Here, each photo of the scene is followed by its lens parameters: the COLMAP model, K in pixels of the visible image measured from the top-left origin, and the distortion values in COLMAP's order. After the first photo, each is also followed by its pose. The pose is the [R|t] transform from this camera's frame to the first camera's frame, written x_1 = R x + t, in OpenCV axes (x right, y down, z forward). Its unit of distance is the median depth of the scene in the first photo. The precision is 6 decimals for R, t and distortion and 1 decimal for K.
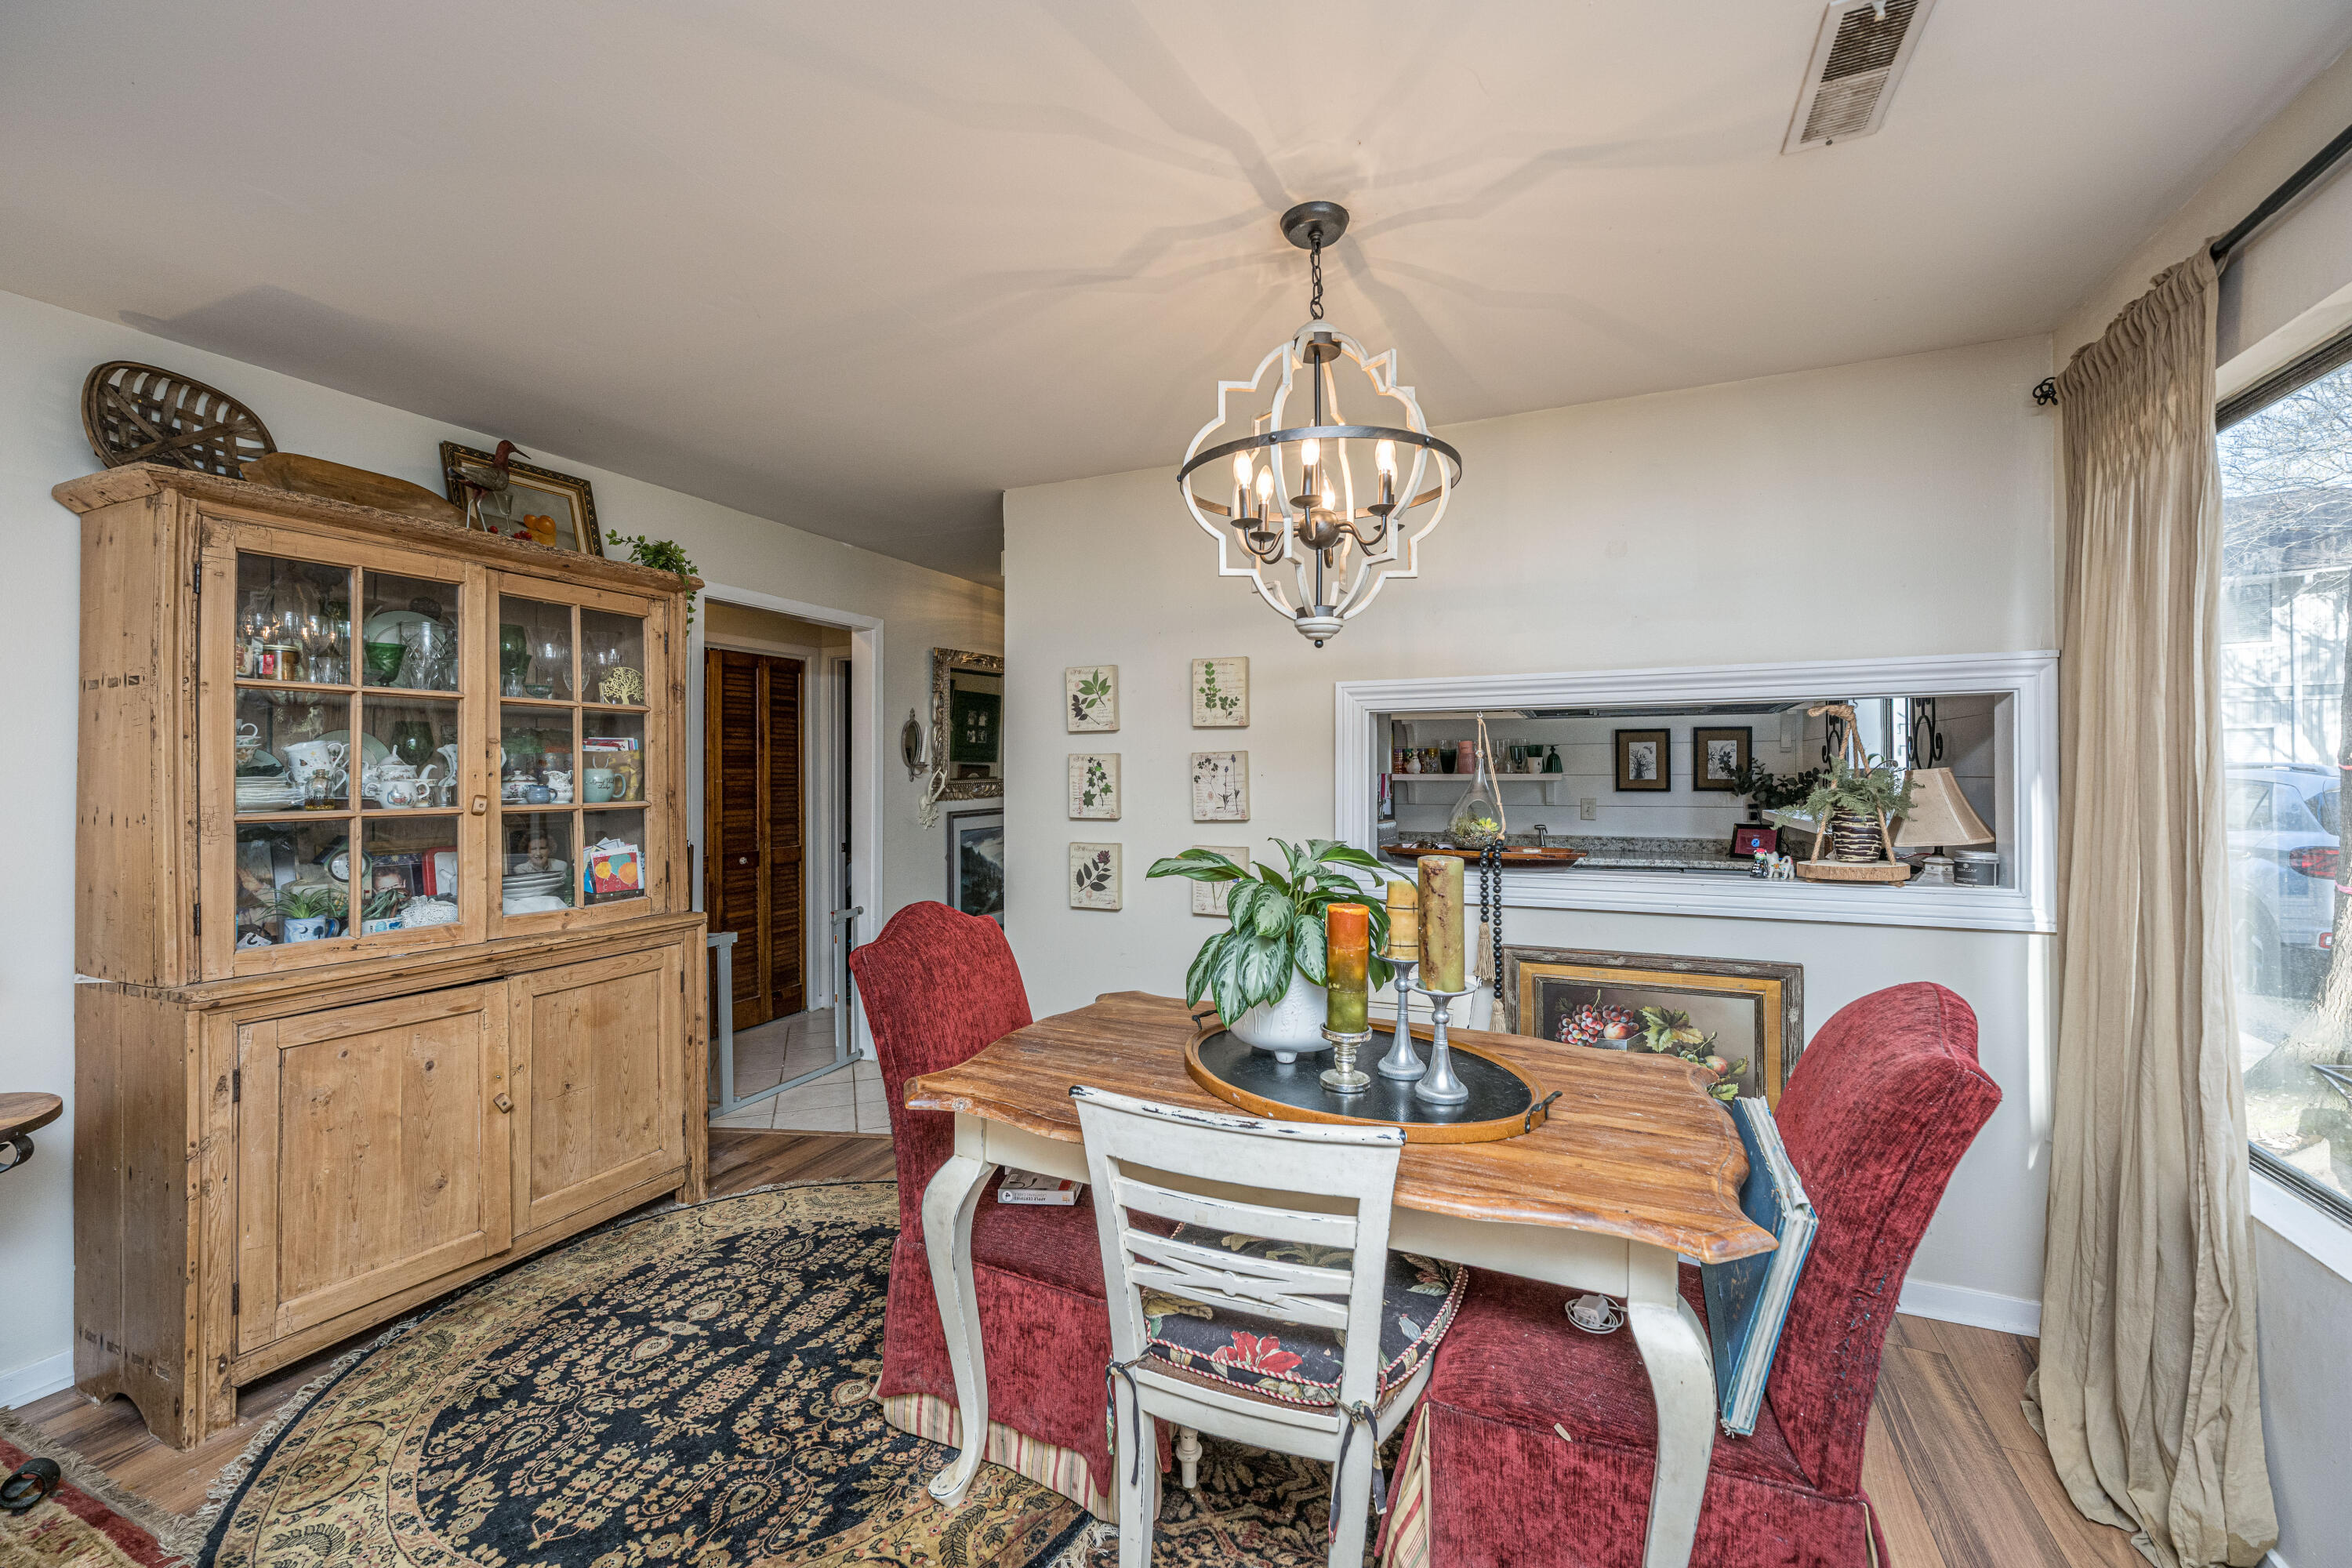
lens RADIAL K [[941.1, 0, 1185.2], [0, 941.1, 764.1], [0, 0, 1]] dist [-0.002381, 0.000651]
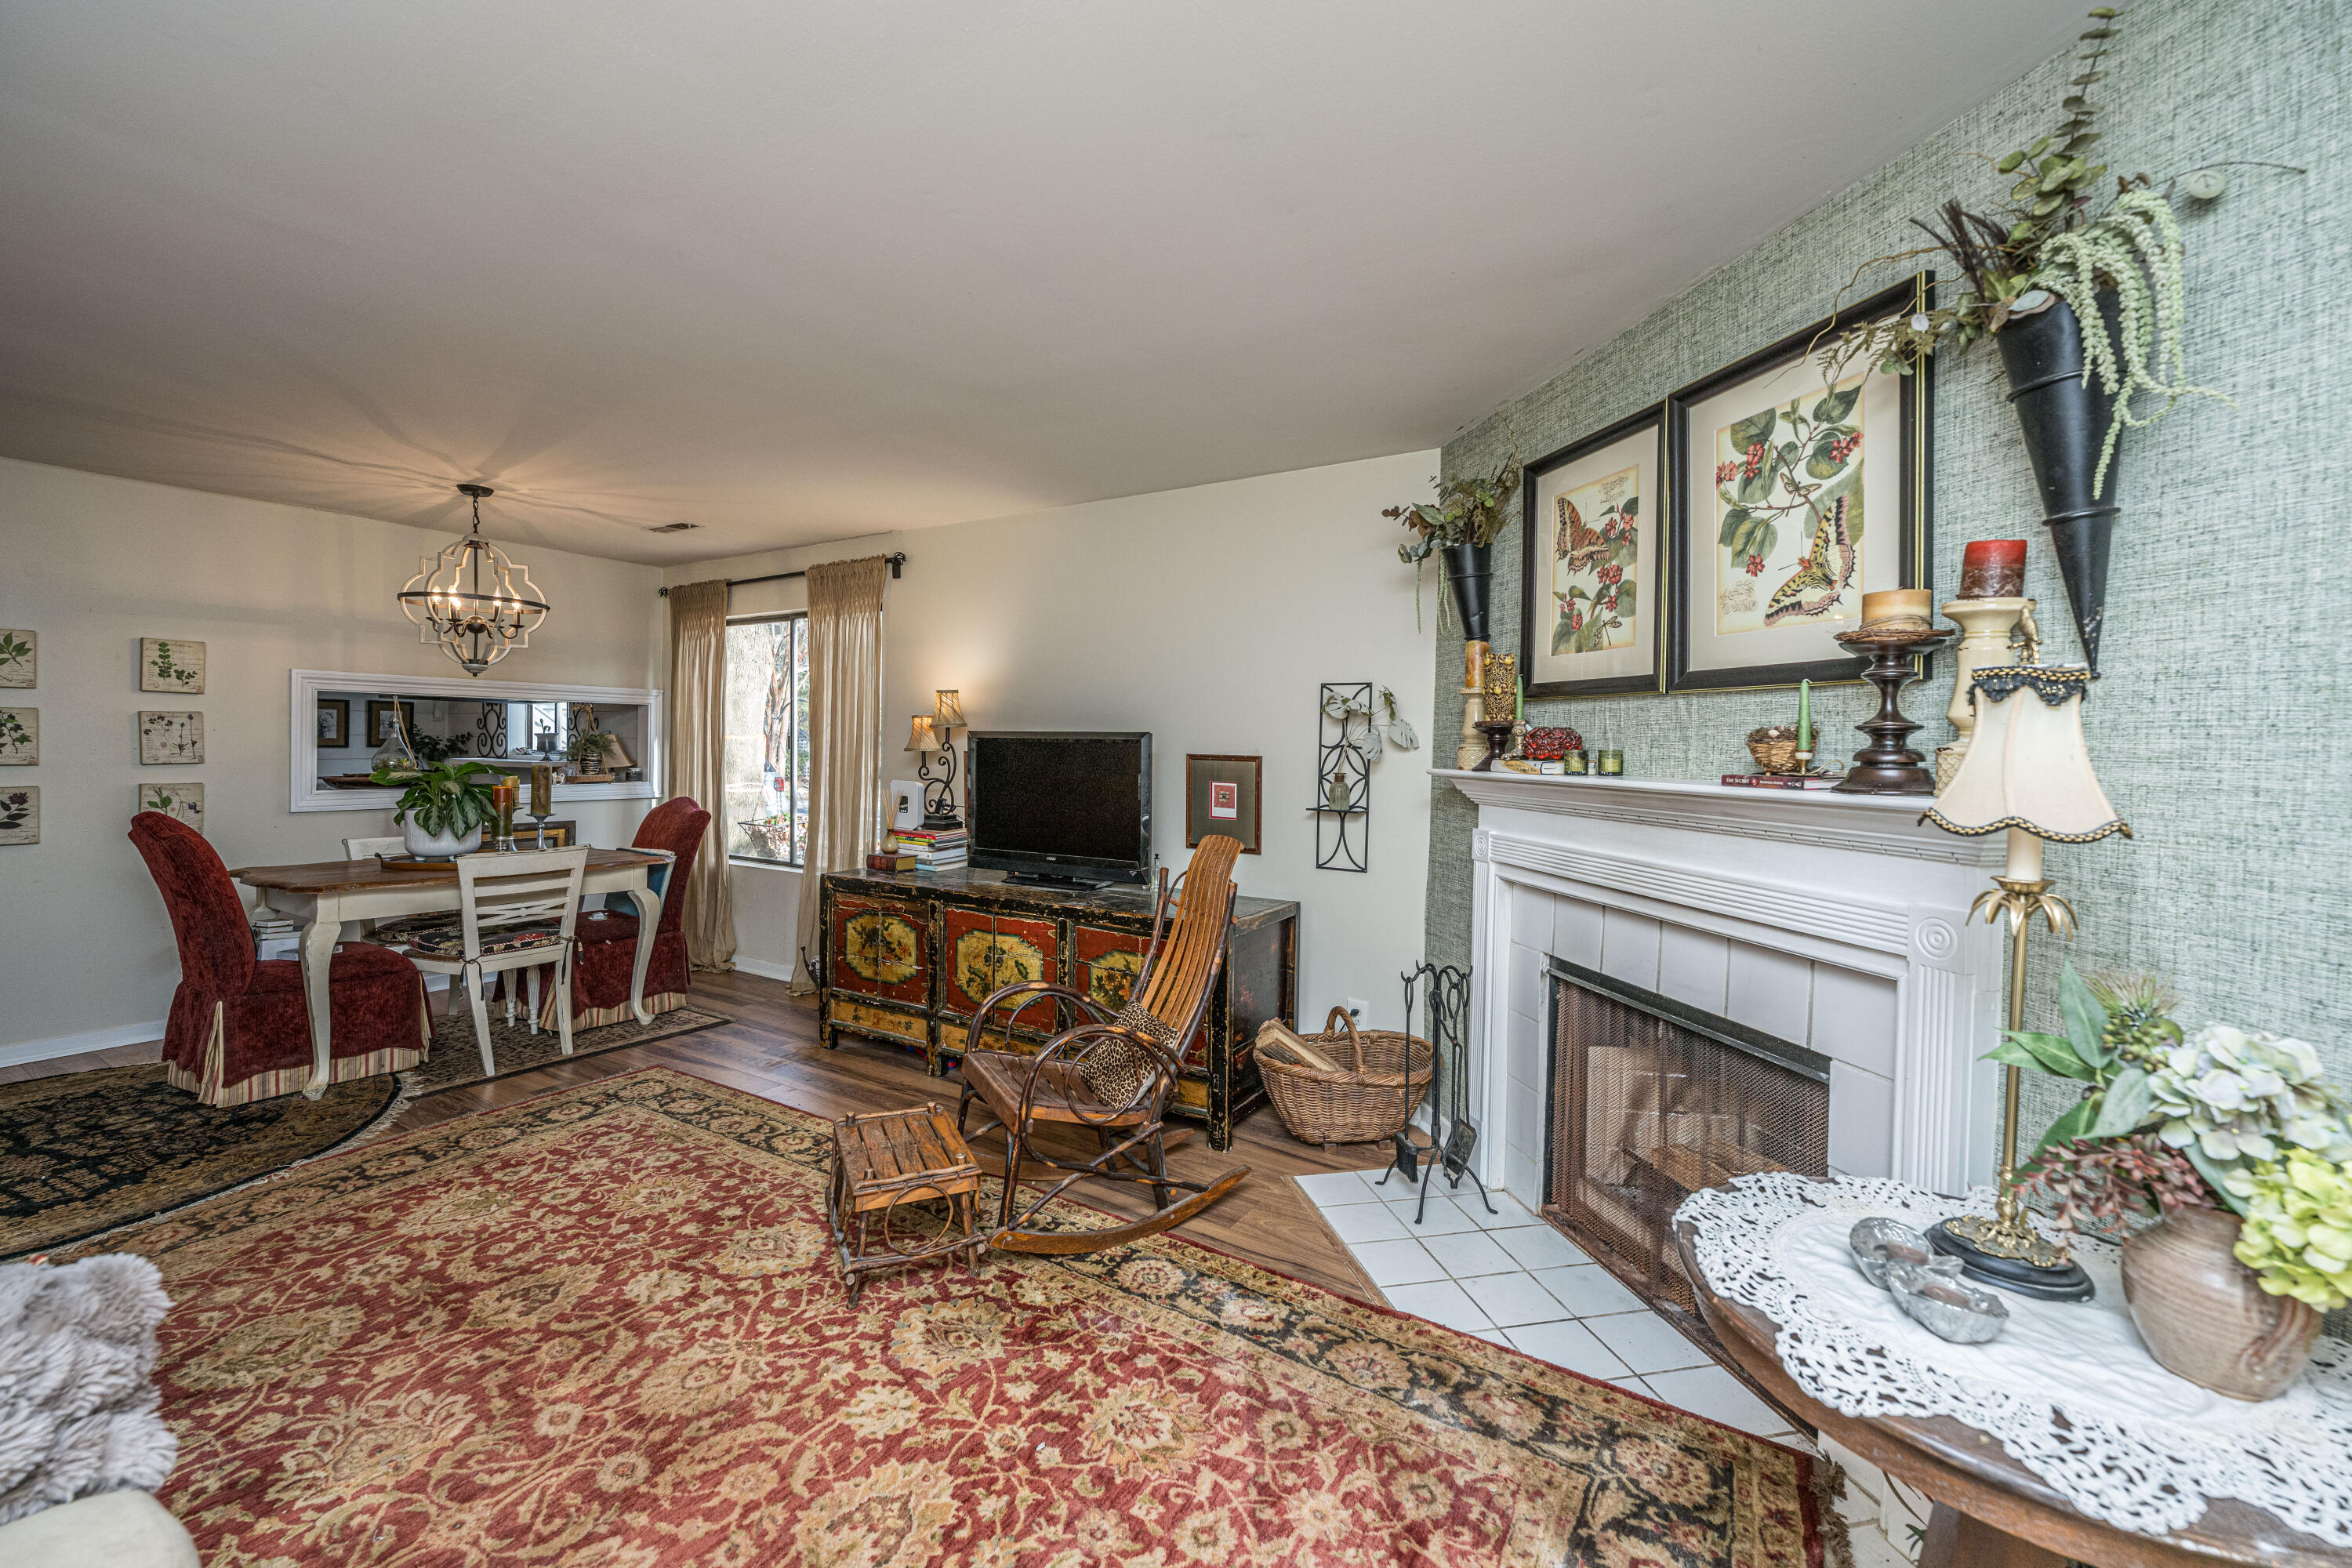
lens RADIAL K [[941.1, 0, 1174.6], [0, 941.1, 761.5], [0, 0, 1]] dist [-0.002381, 0.000651]
pose [[0.139490, -0.010871, 0.990164, -1.306831], [-0.022175, 0.999655, 0.014099, 0.009023], [-0.989975, -0.023924, 0.139201, -0.697004]]
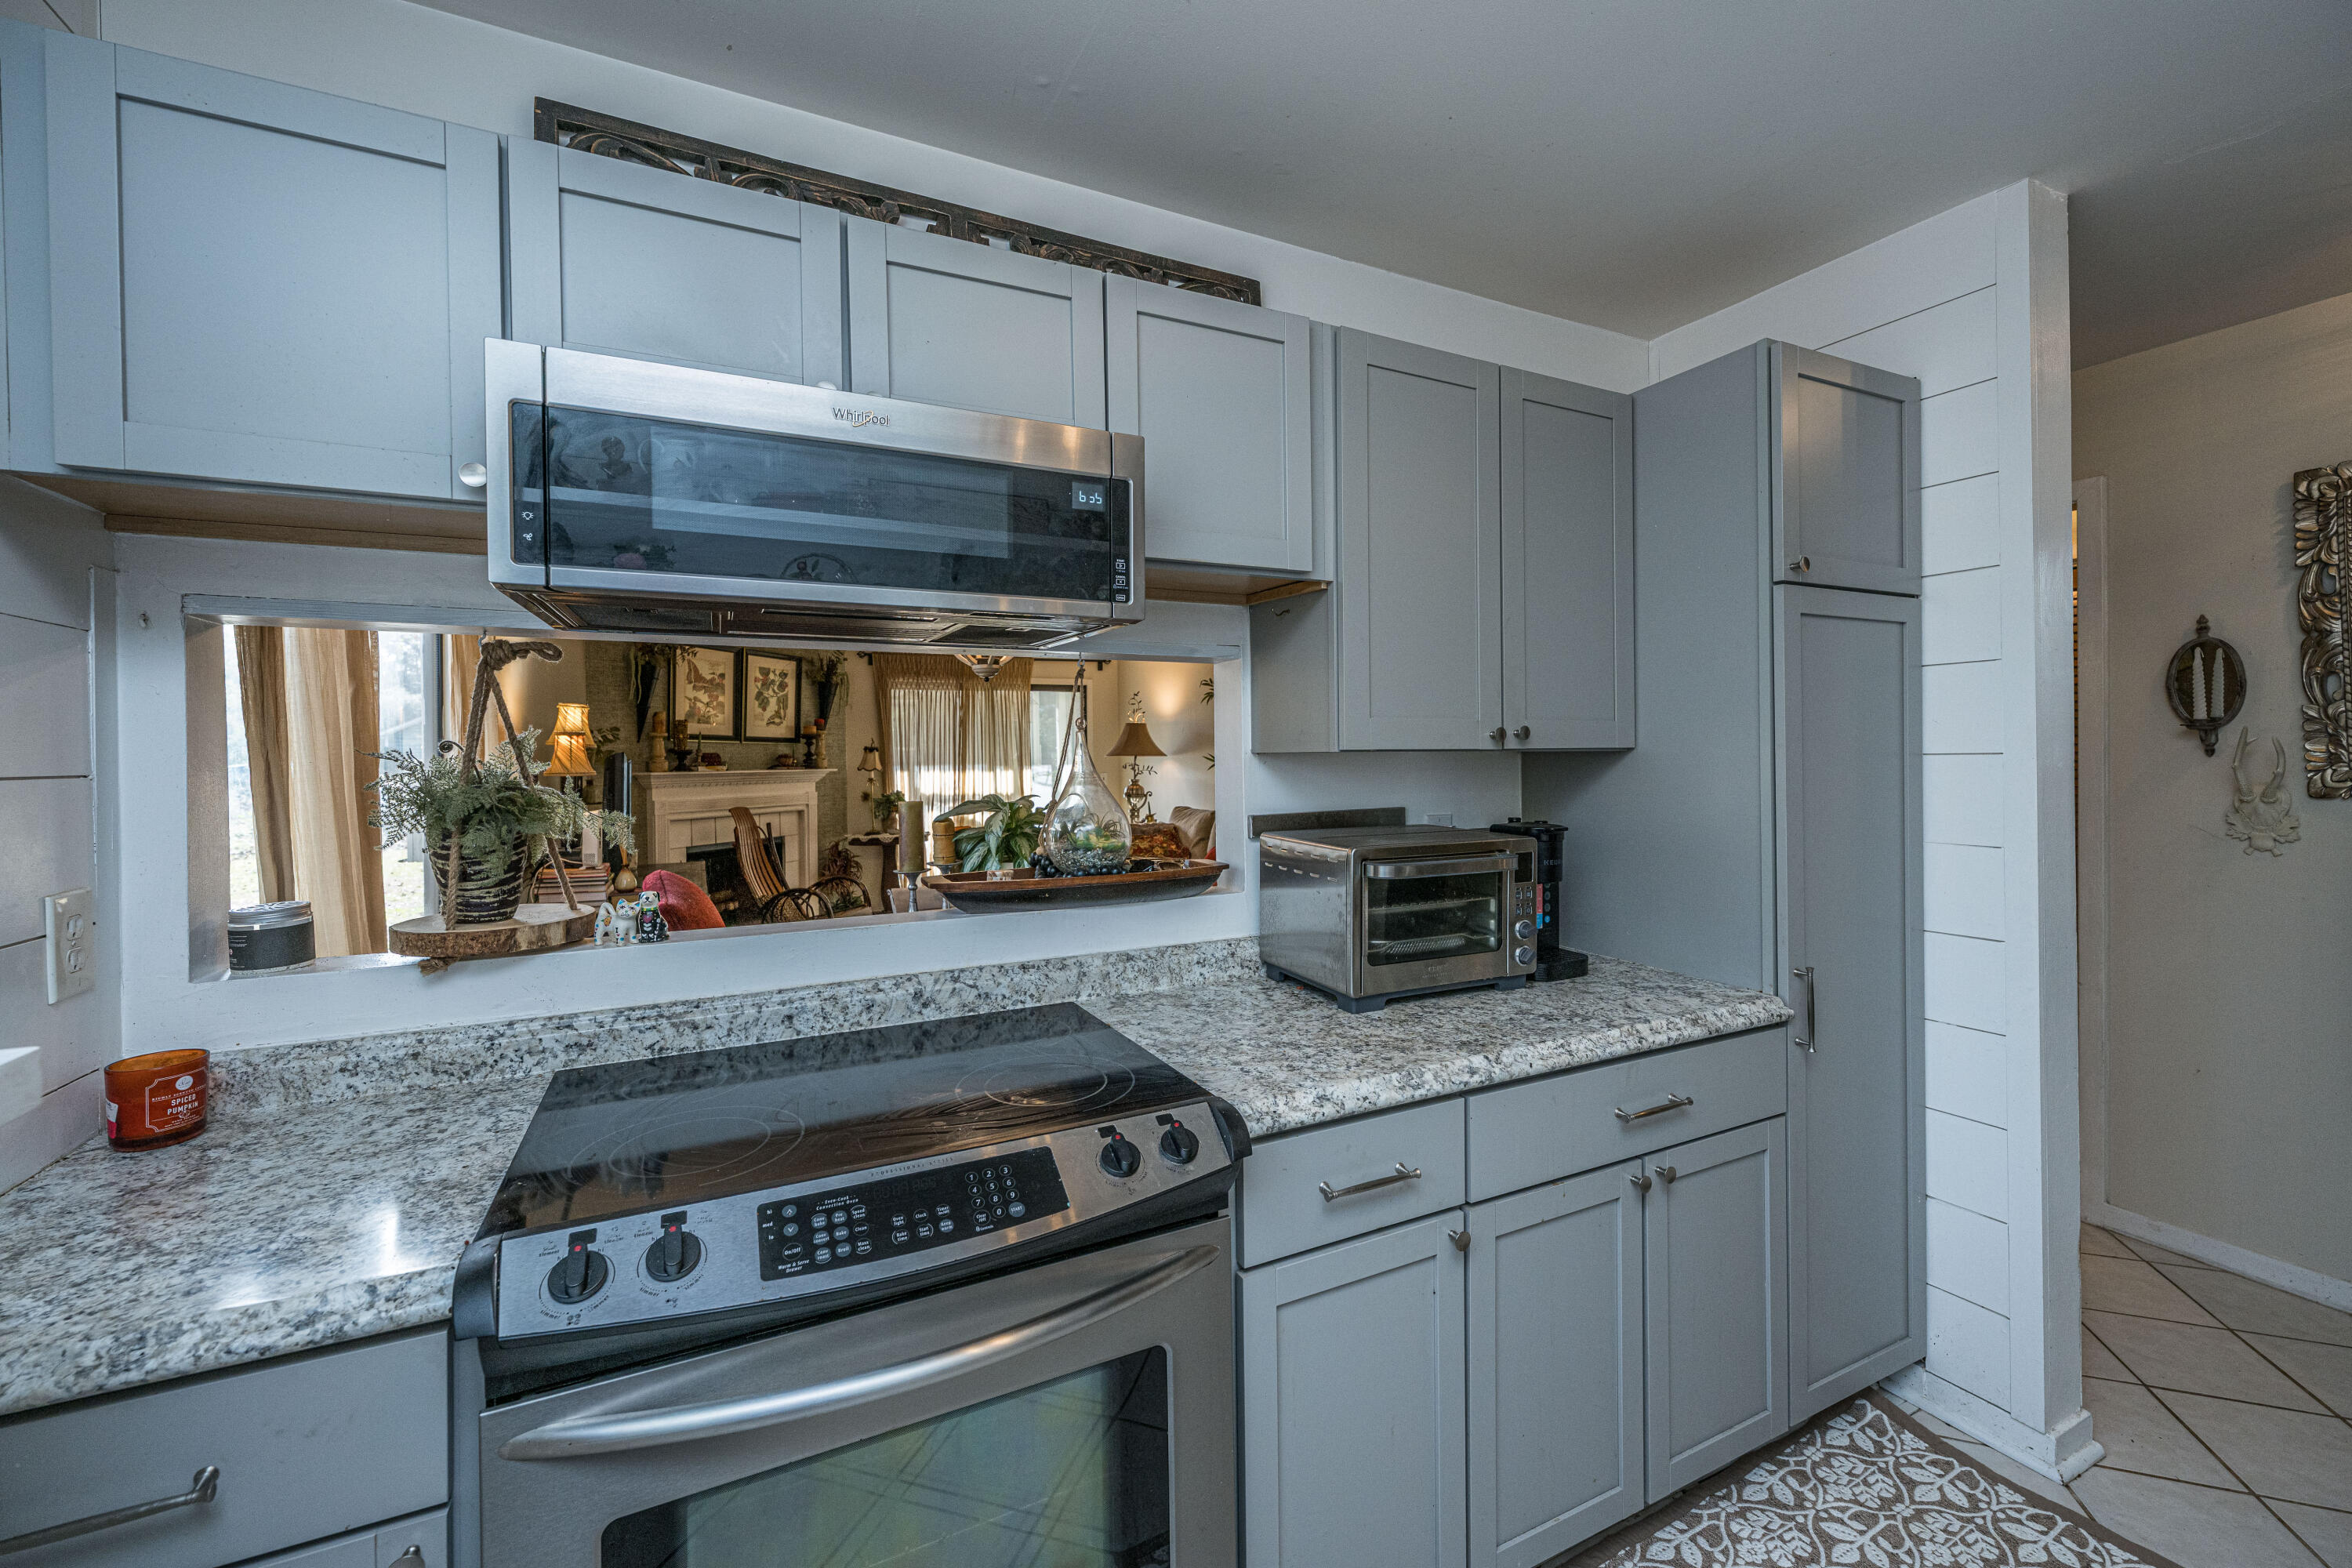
lens RADIAL K [[941.1, 0, 1187.2], [0, 941.1, 761.2], [0, 0, 1]] dist [-0.002381, 0.000651]
pose [[-0.637990, 0.016407, -0.769870, 0.857182], [0.017625, 0.999822, 0.006702, 0.007124], [0.769843, -0.009293, -0.638166, 1.663363]]
